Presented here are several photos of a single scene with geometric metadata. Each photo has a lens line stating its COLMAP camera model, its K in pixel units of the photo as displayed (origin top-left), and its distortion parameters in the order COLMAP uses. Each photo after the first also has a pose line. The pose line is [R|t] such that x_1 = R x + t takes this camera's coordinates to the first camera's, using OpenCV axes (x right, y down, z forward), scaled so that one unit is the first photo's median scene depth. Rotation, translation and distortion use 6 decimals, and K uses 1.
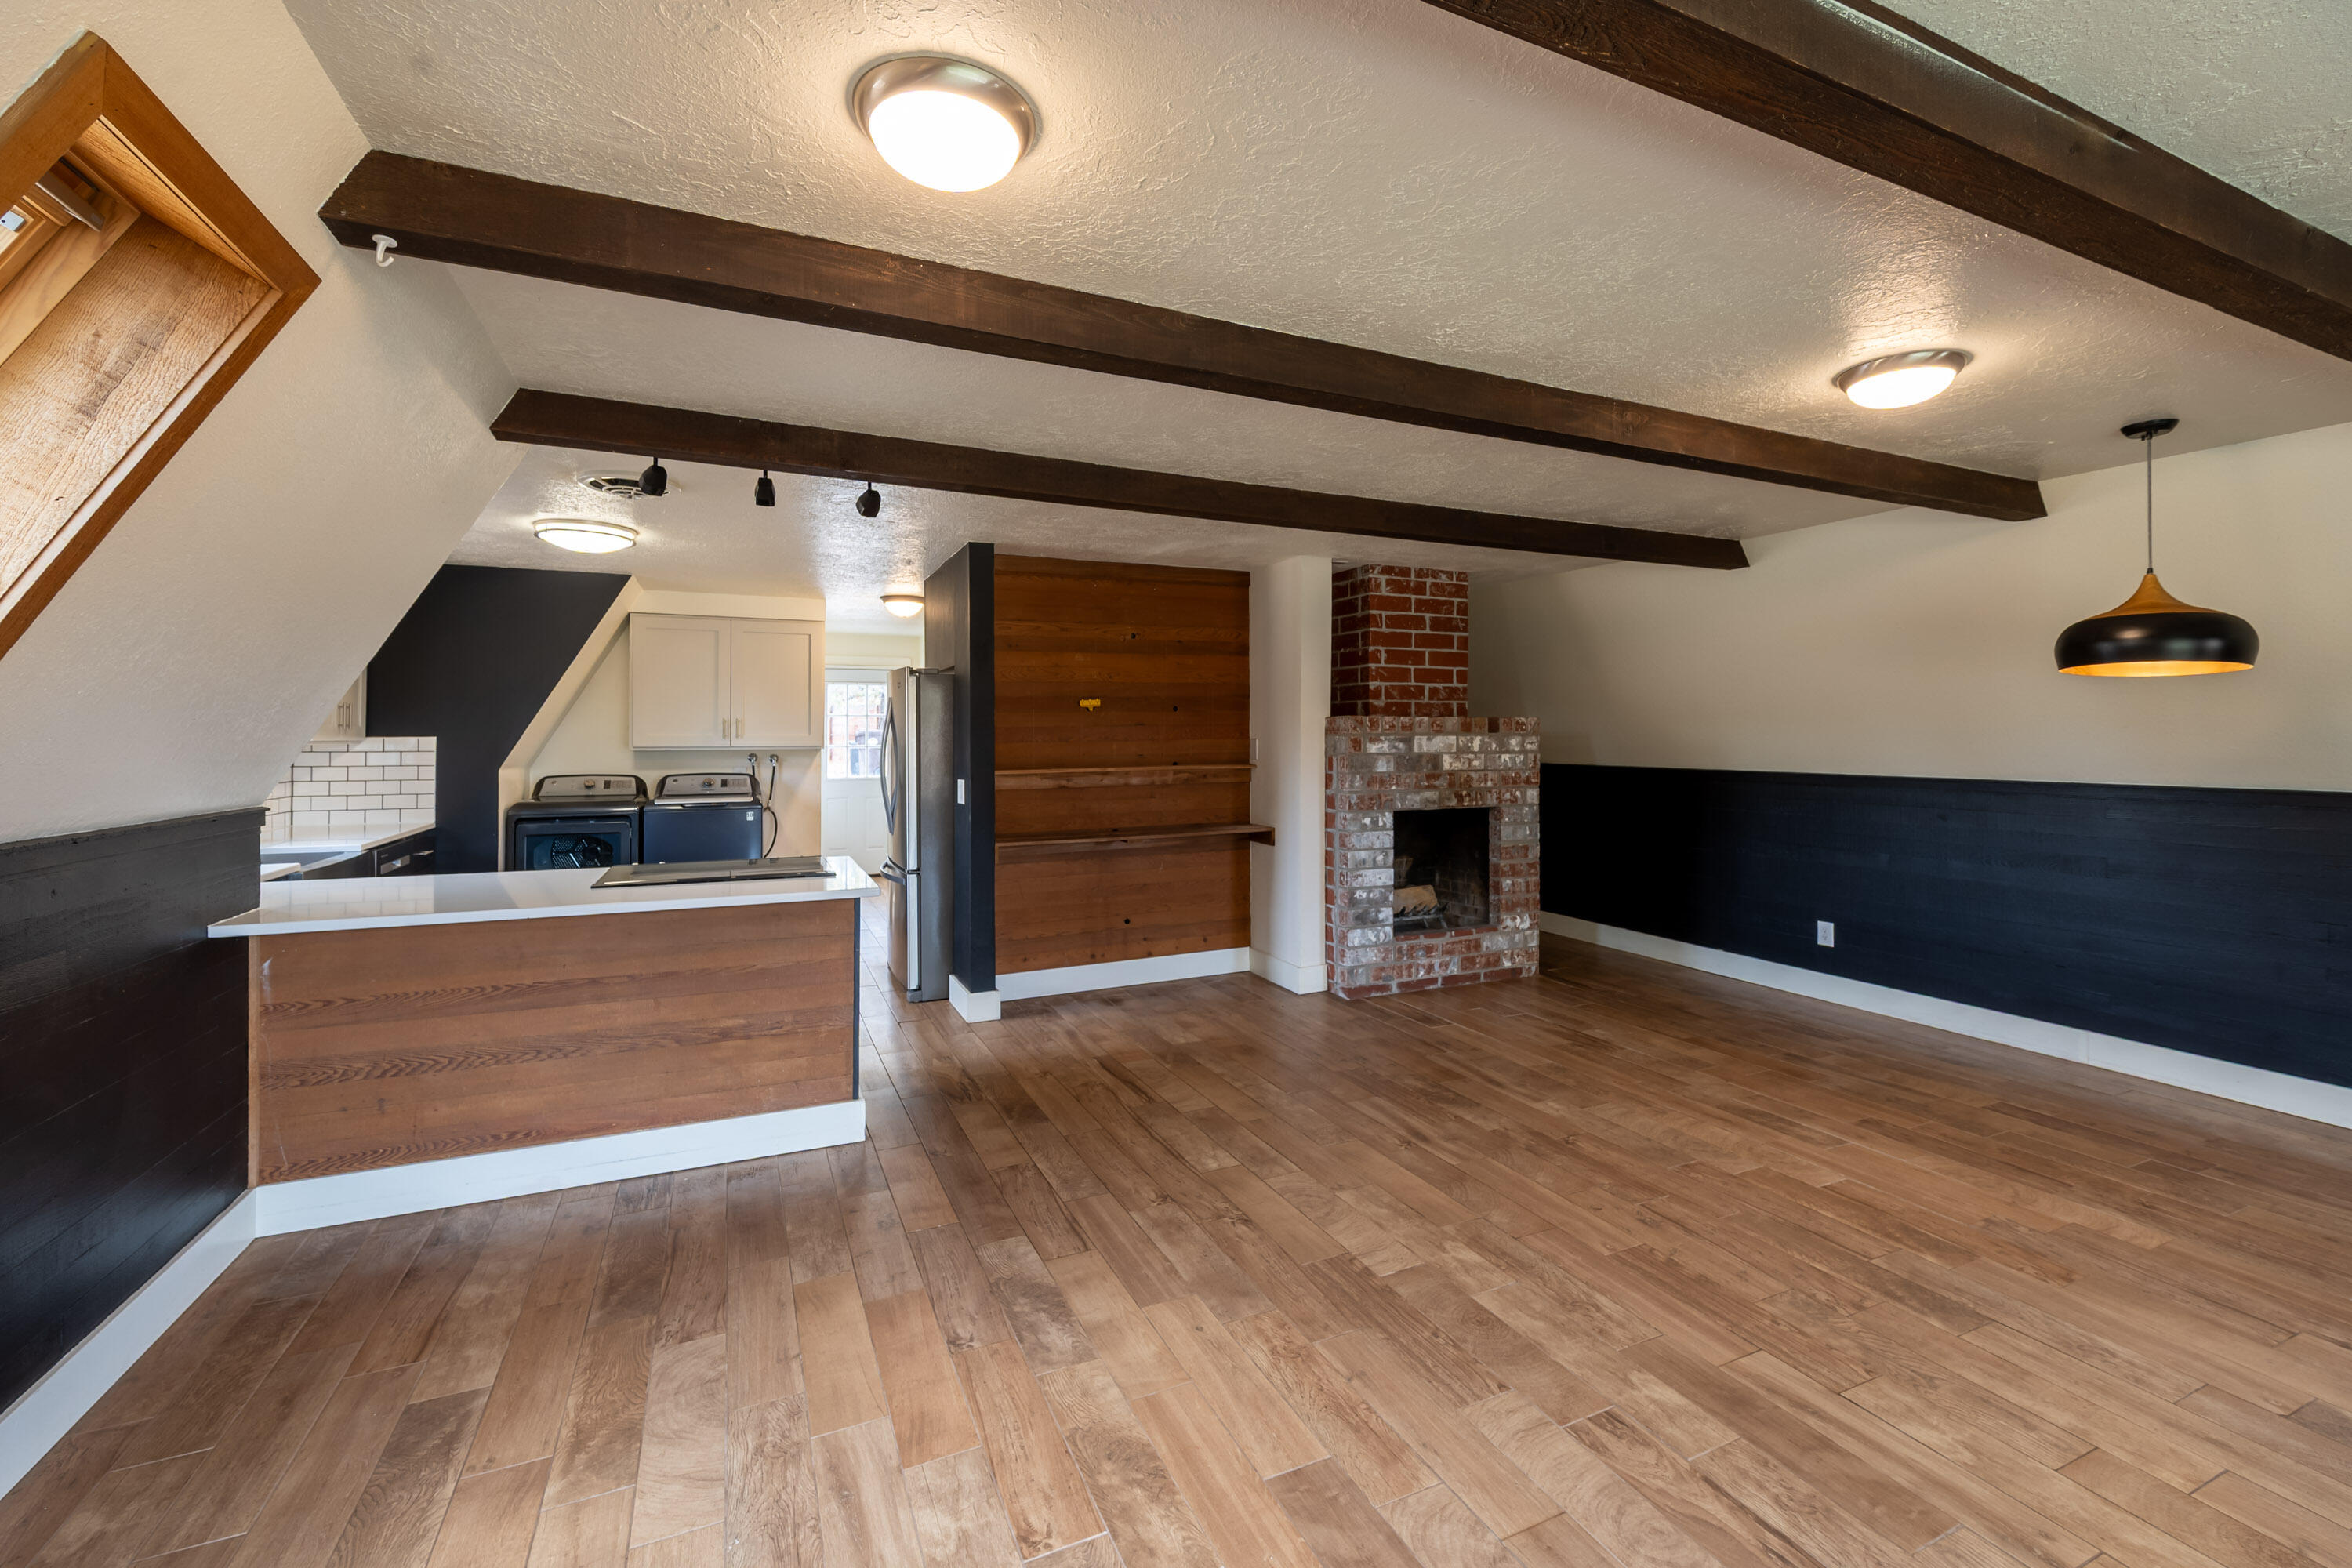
lens RADIAL K [[968.4, 0, 1165.4], [0, 968.4, 727.4], [0, 0, 1]] dist [-0.001774, 0.000016]
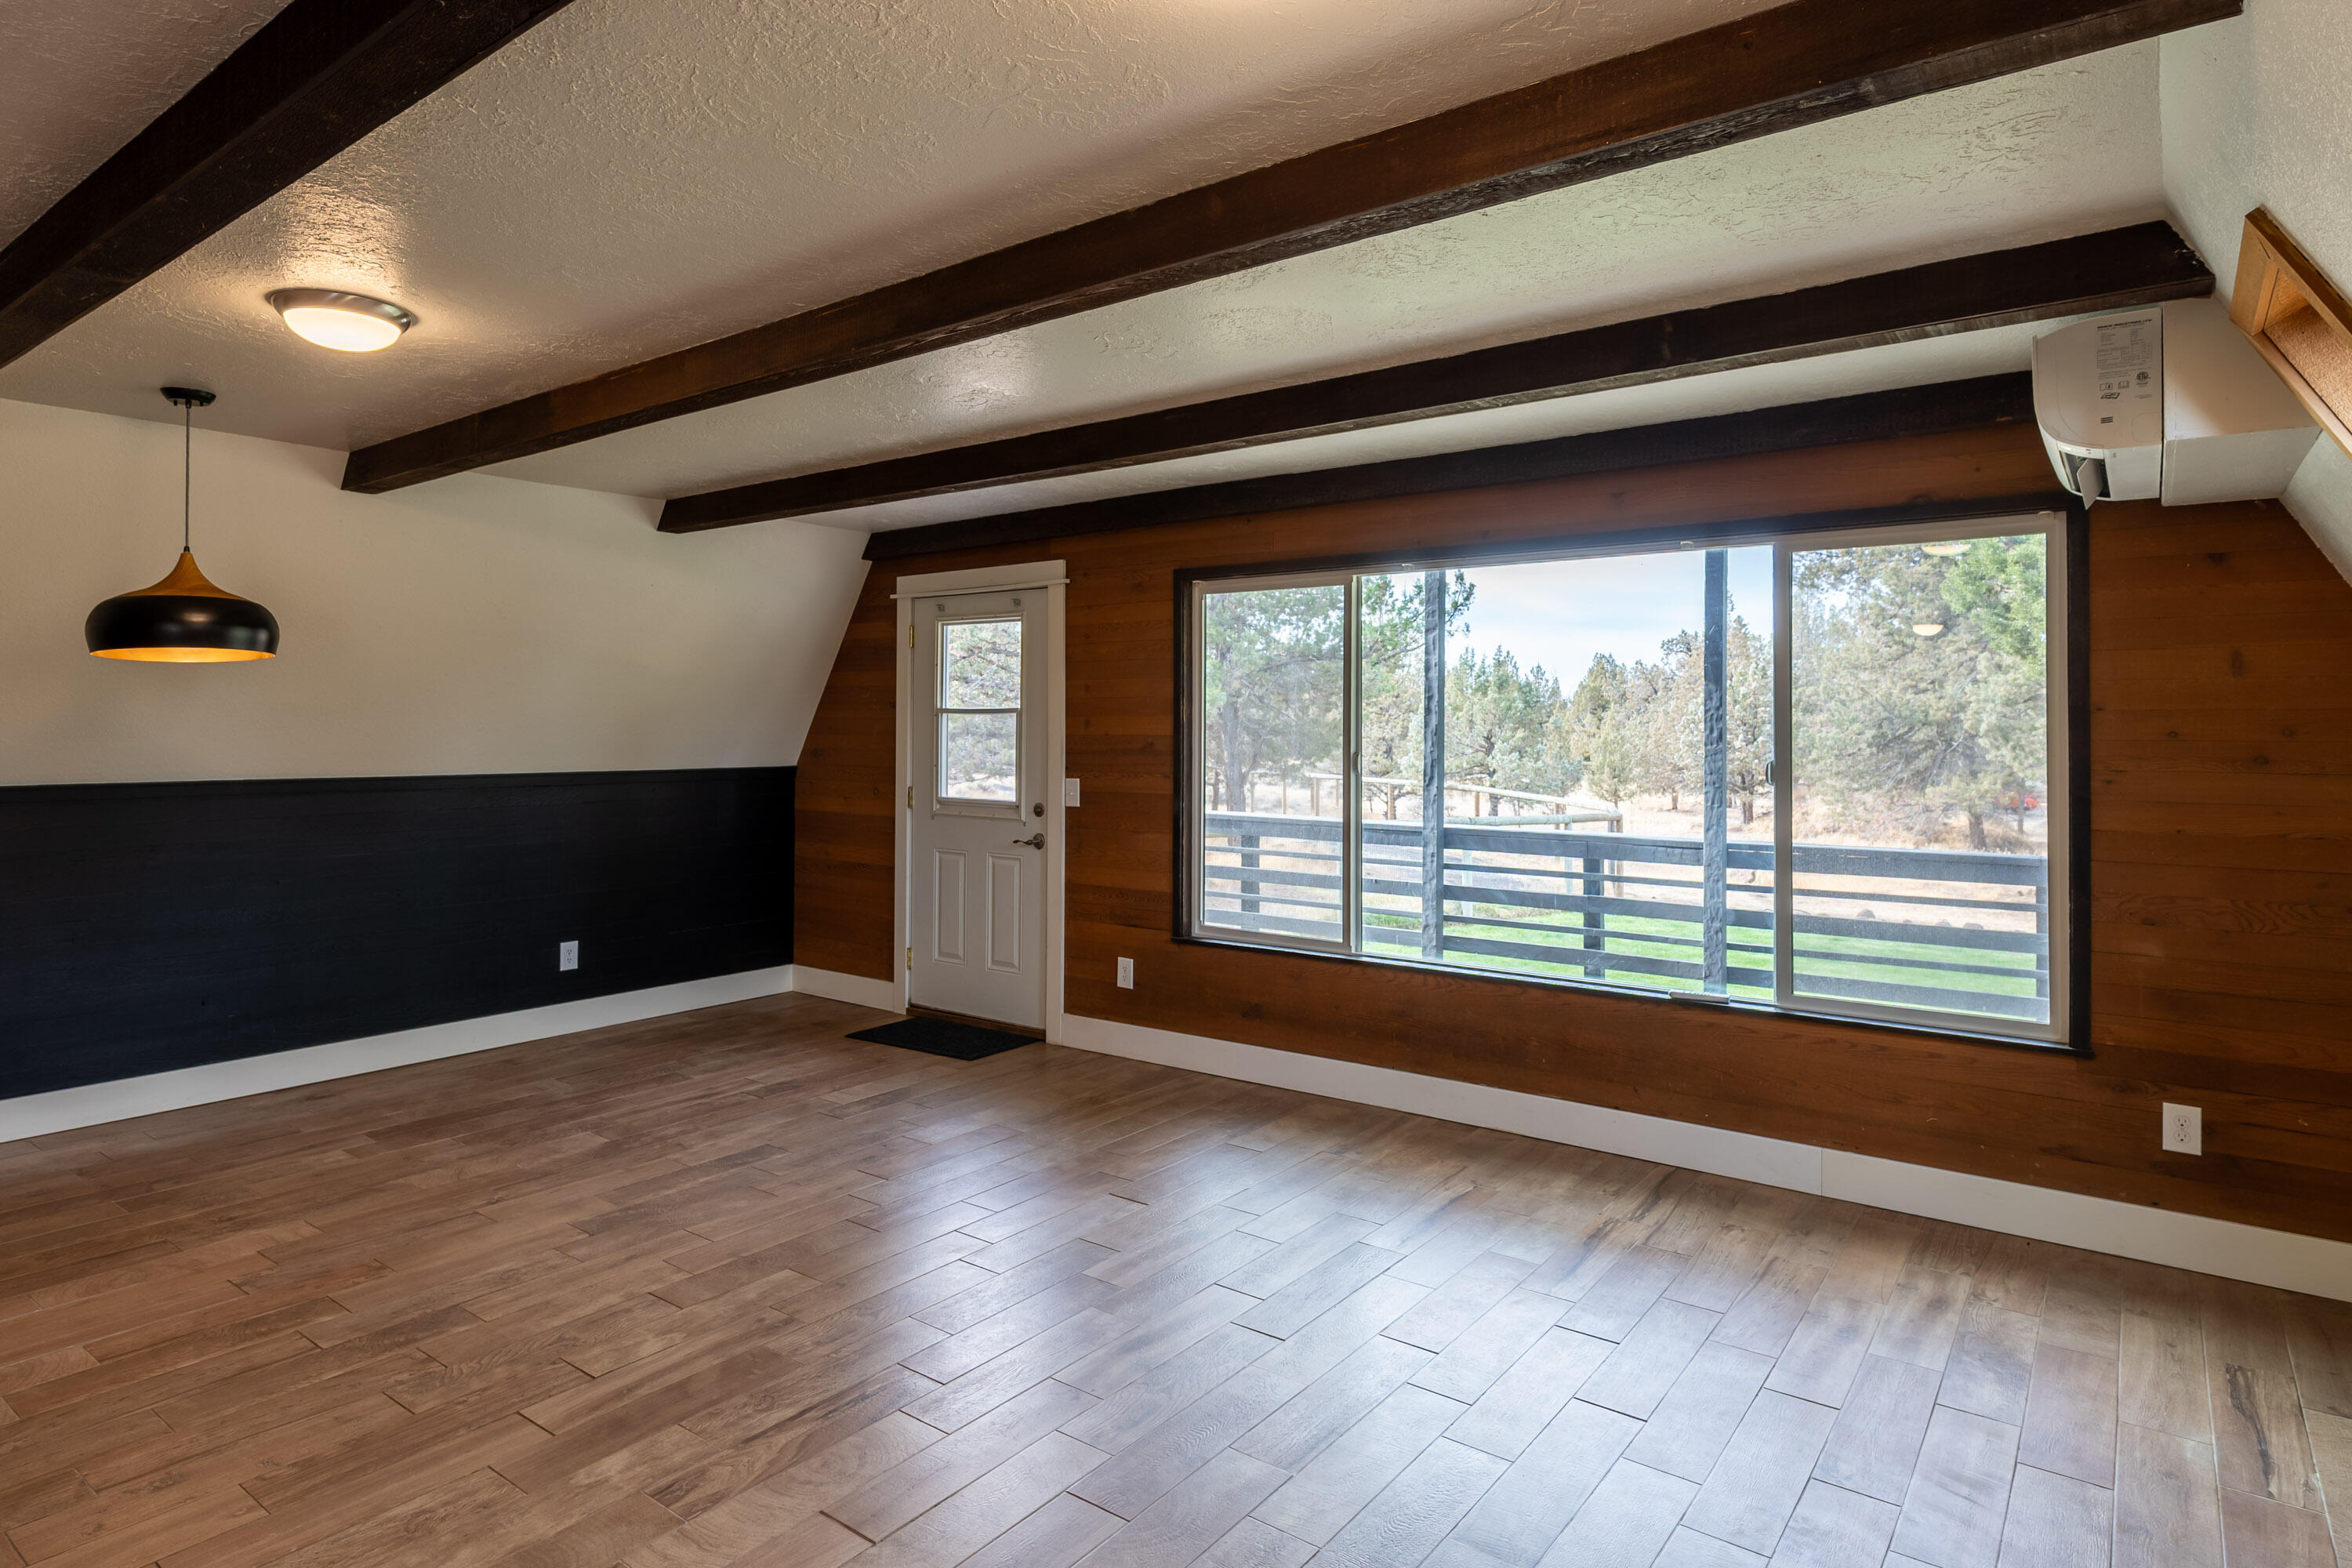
lens RADIAL K [[1315.2, 0, 1176.4], [0, 1315.2, 718.9], [0, 0, 1]] dist [-0.000072, -0.000975]
pose [[-0.484384, 0.005306, 0.874839, -0.425042], [-0.007851, 0.999915, -0.010411, 0.005471], [-0.874820, -0.011911, -0.484302, 0.604716]]
